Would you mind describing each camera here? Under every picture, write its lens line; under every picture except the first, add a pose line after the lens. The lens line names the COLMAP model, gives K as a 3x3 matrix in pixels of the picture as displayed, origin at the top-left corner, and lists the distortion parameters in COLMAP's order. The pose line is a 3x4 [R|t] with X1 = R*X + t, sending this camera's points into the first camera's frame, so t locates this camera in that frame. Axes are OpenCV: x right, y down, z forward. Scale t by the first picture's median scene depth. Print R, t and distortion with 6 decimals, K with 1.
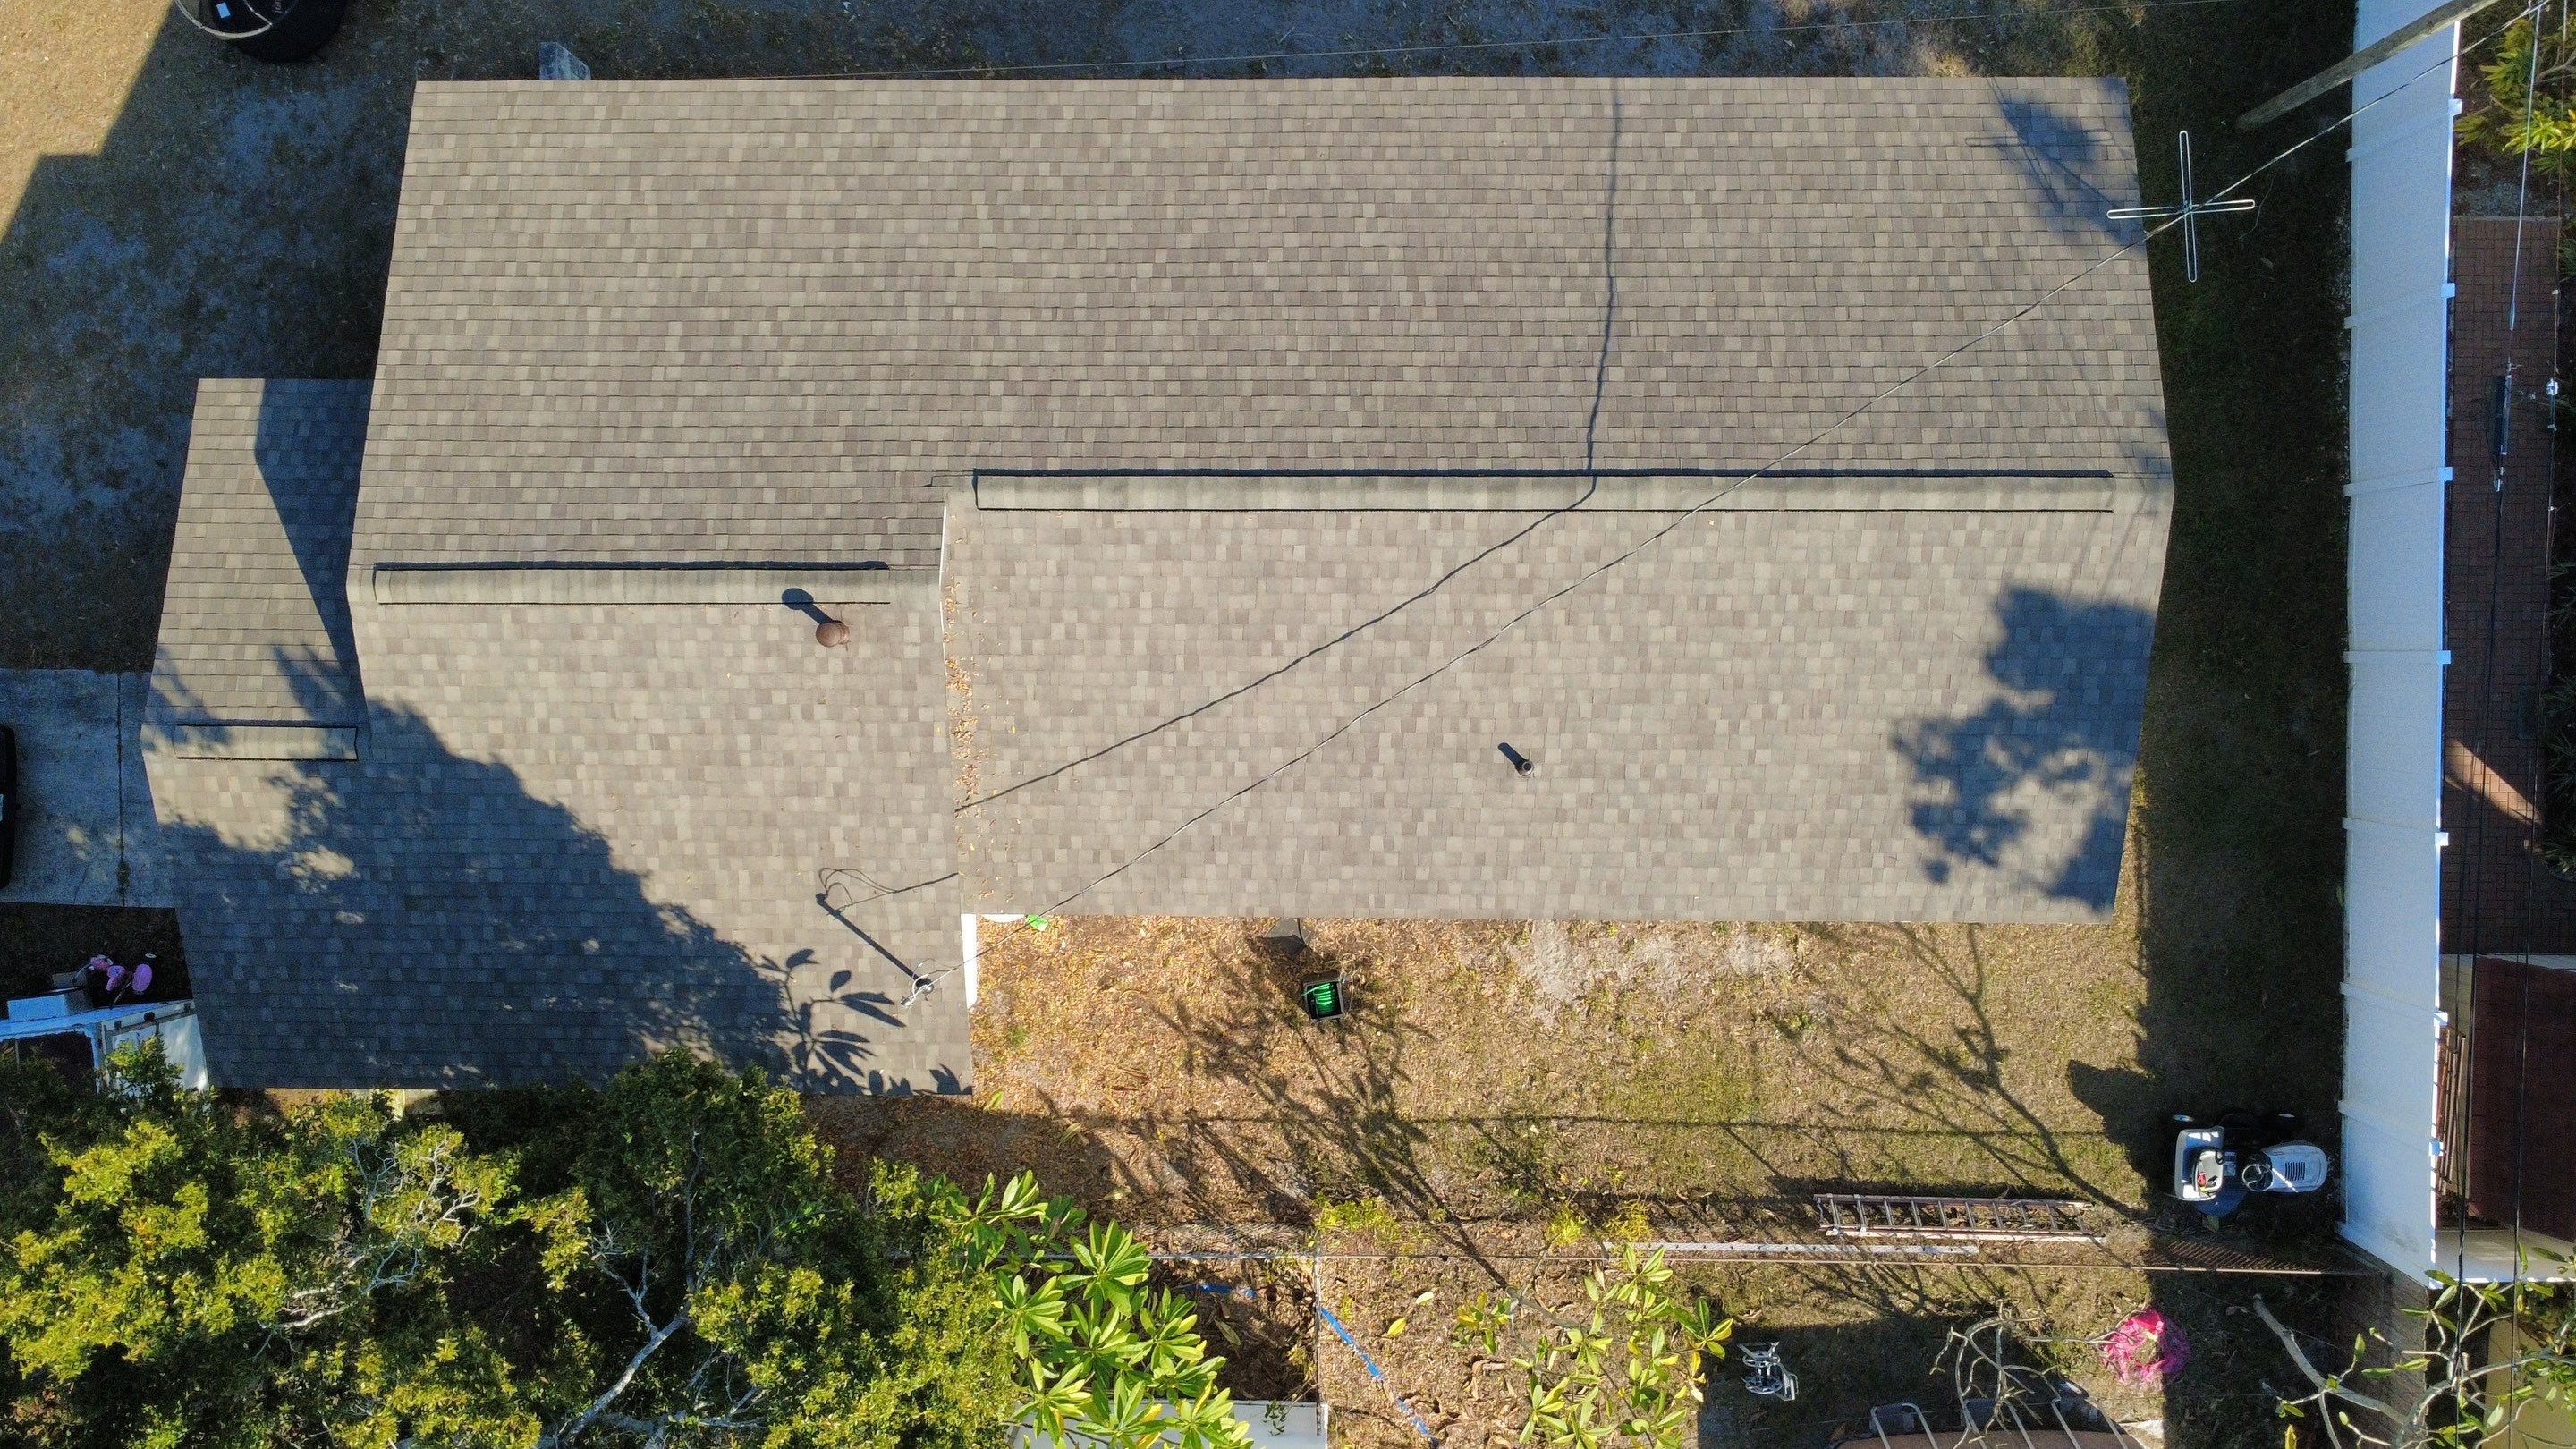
lens RADIAL K [[1871.2, 0, 1279.2], [0, 1871.2, 725.2], [0, 0, 1]] dist [0.000319, 0.001920]
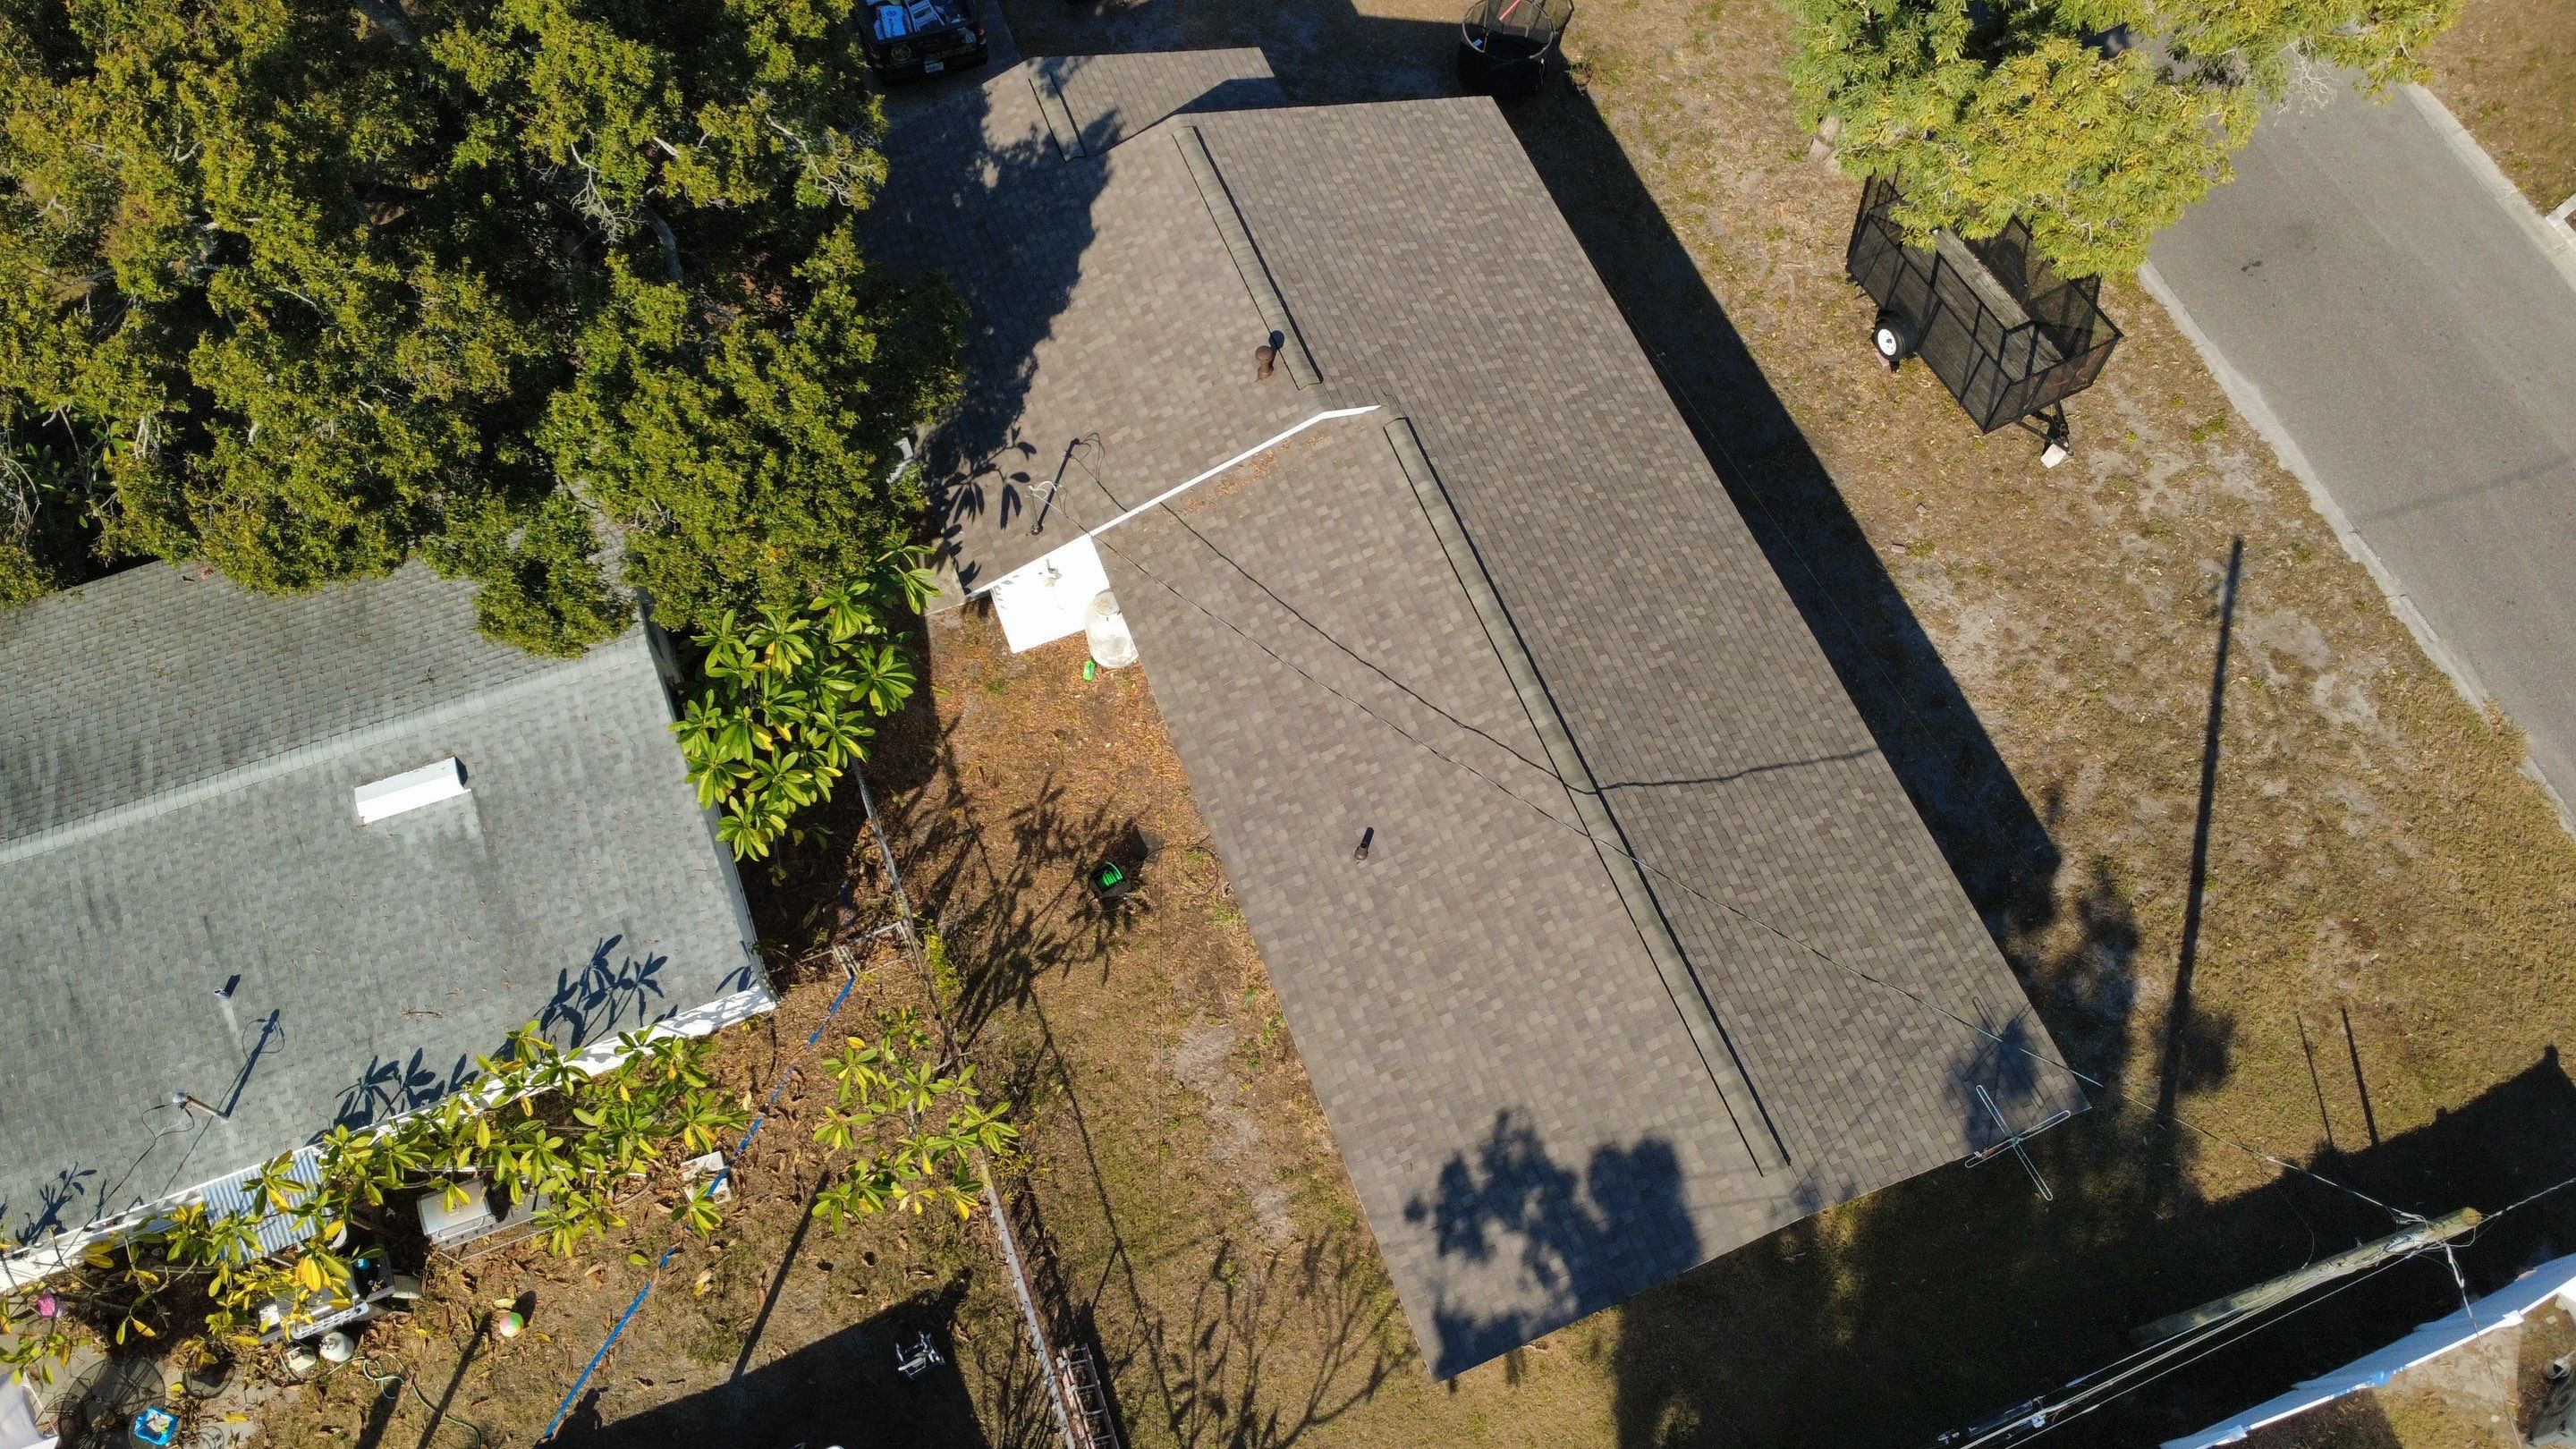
lens RADIAL K [[1871.2, 0, 1278.9], [0, 1871.2, 719.8], [0, 0, 1]] dist [0.000319, 0.001920]
pose [[0.368736, 0.841508, -0.394840, 0.524637], [-0.928476, 0.313174, -0.199636, 0.292264], [-0.044341, 0.440212, 0.896798, -0.149453]]
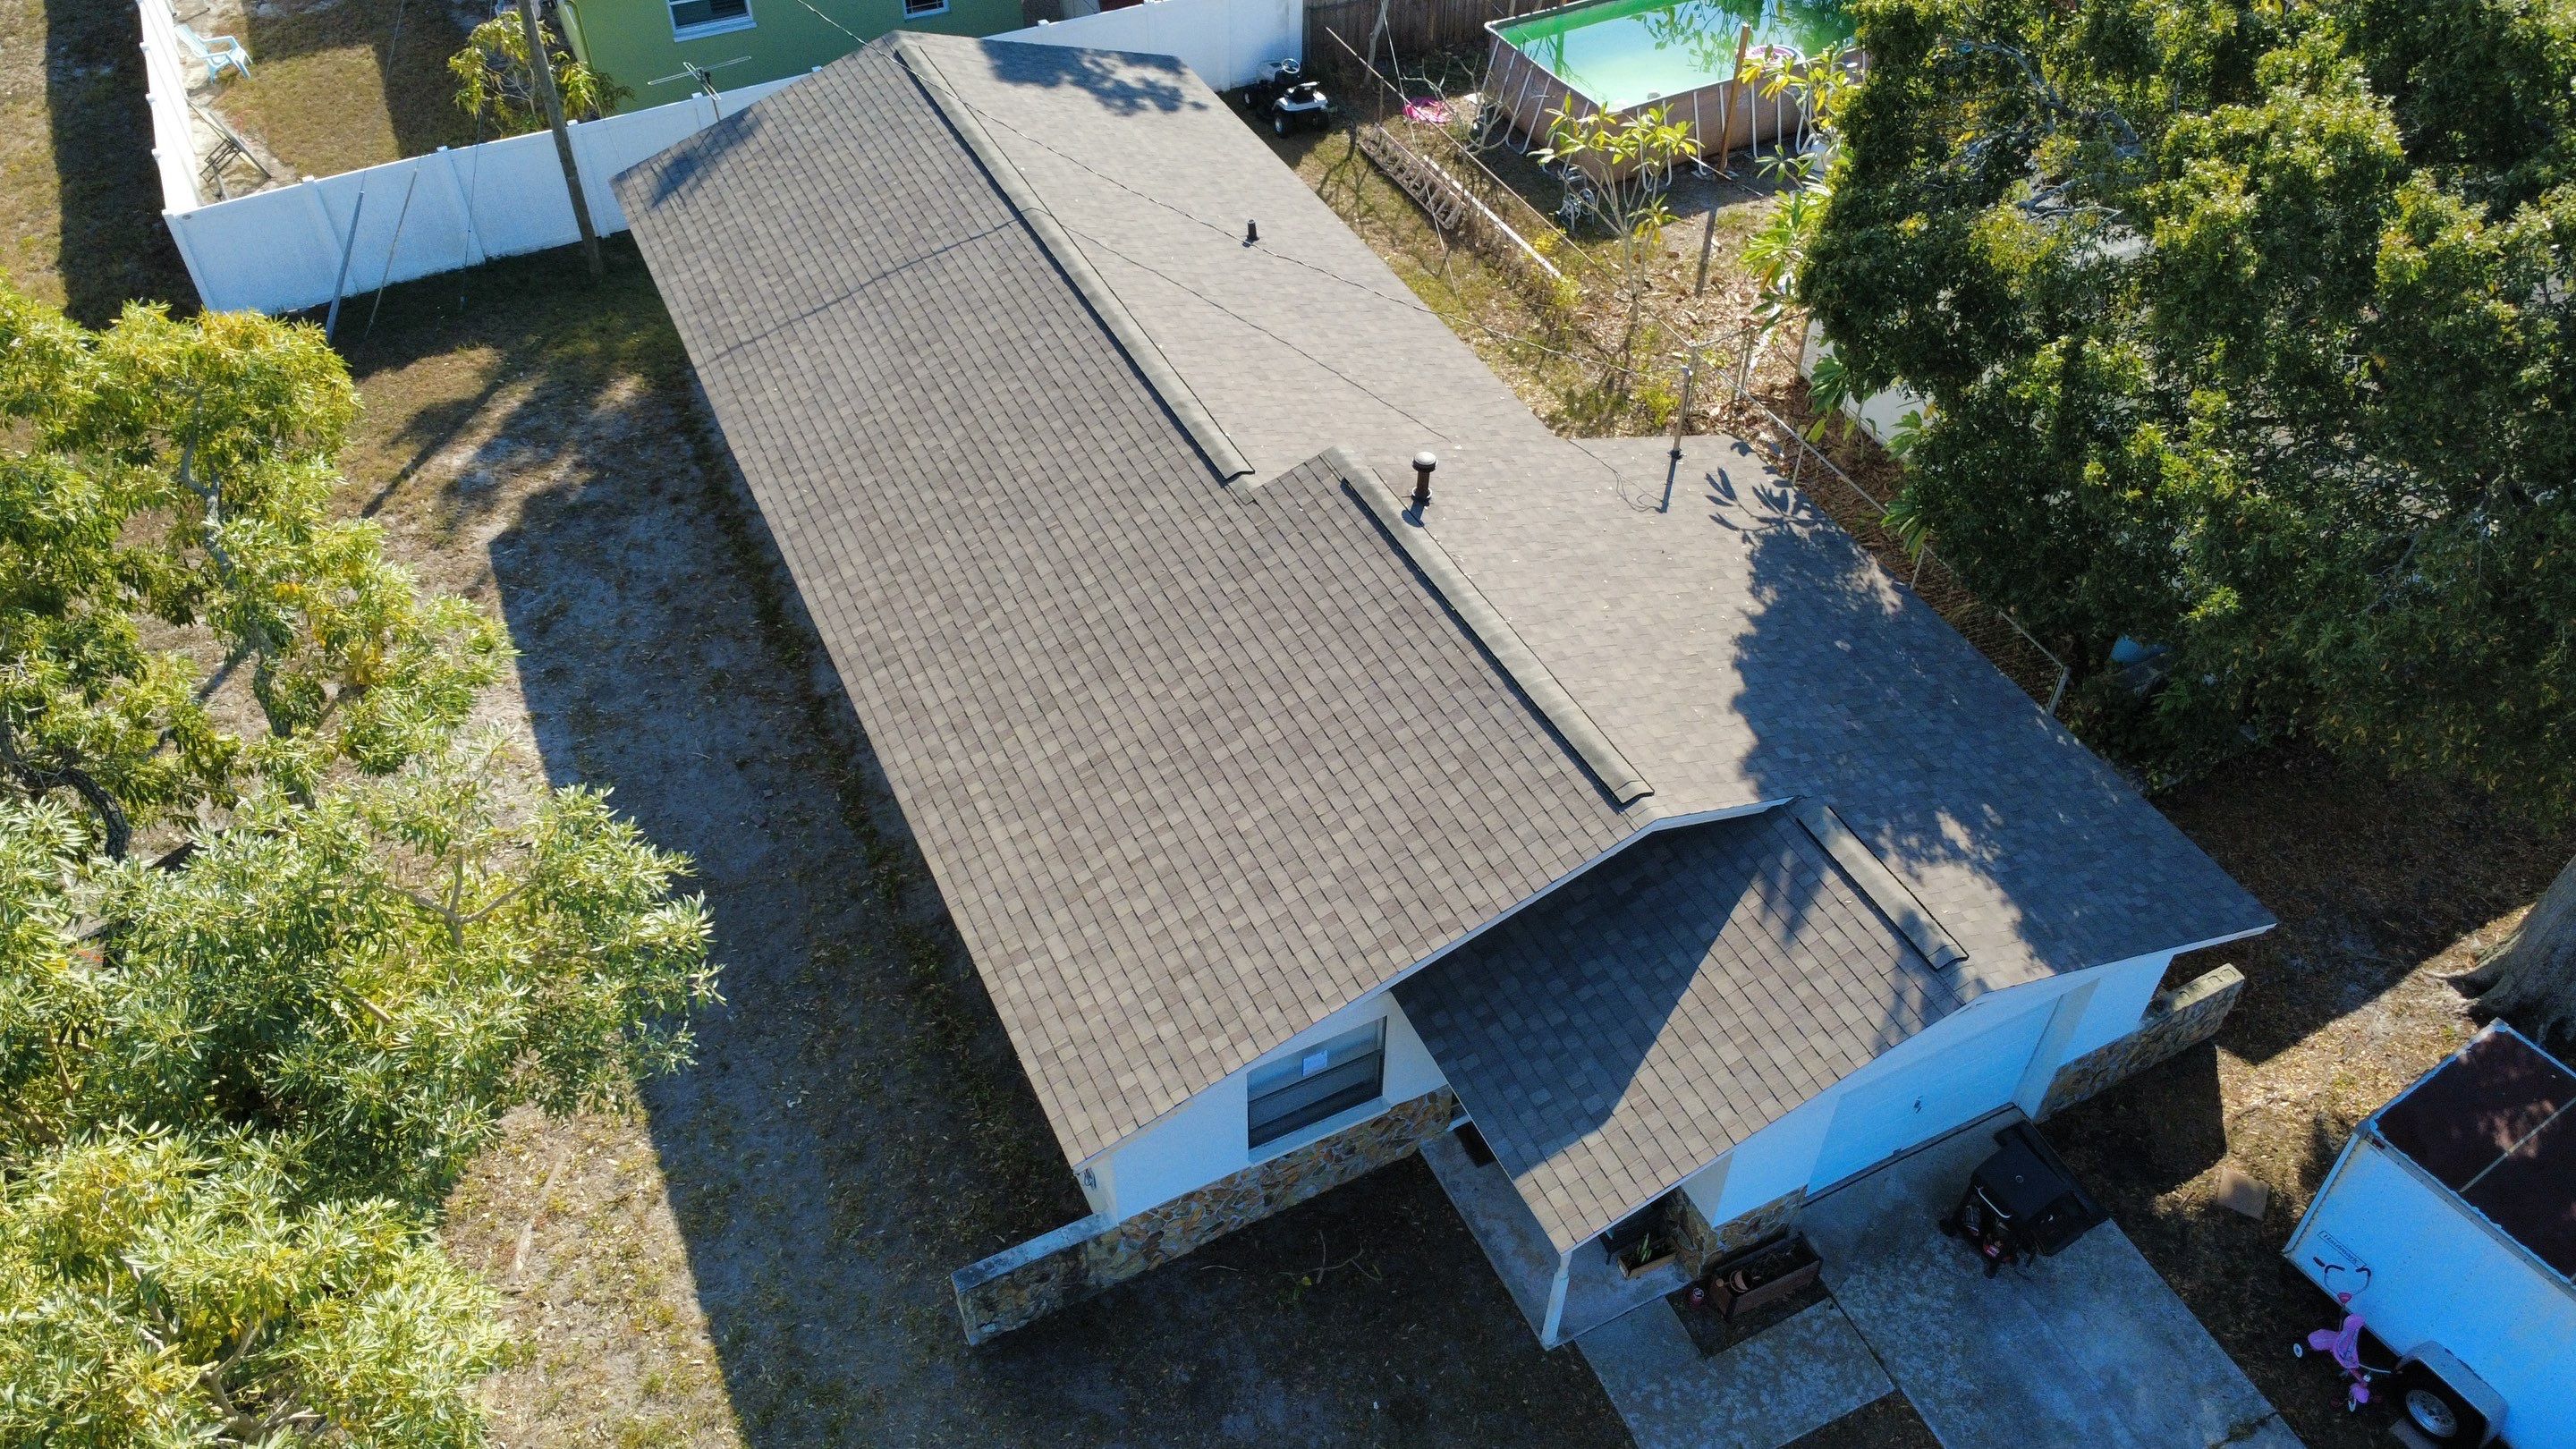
lens RADIAL K [[1871.2, 0, 1280.4], [0, 1871.2, 743.8], [0, 0, 1]] dist [0.000319, 0.001920]
pose [[-0.440360, -0.618551, 0.650752, -0.905307], [0.896702, -0.339181, 0.284396, -0.434093], [0.044810, 0.708767, 0.704018, 0.353279]]
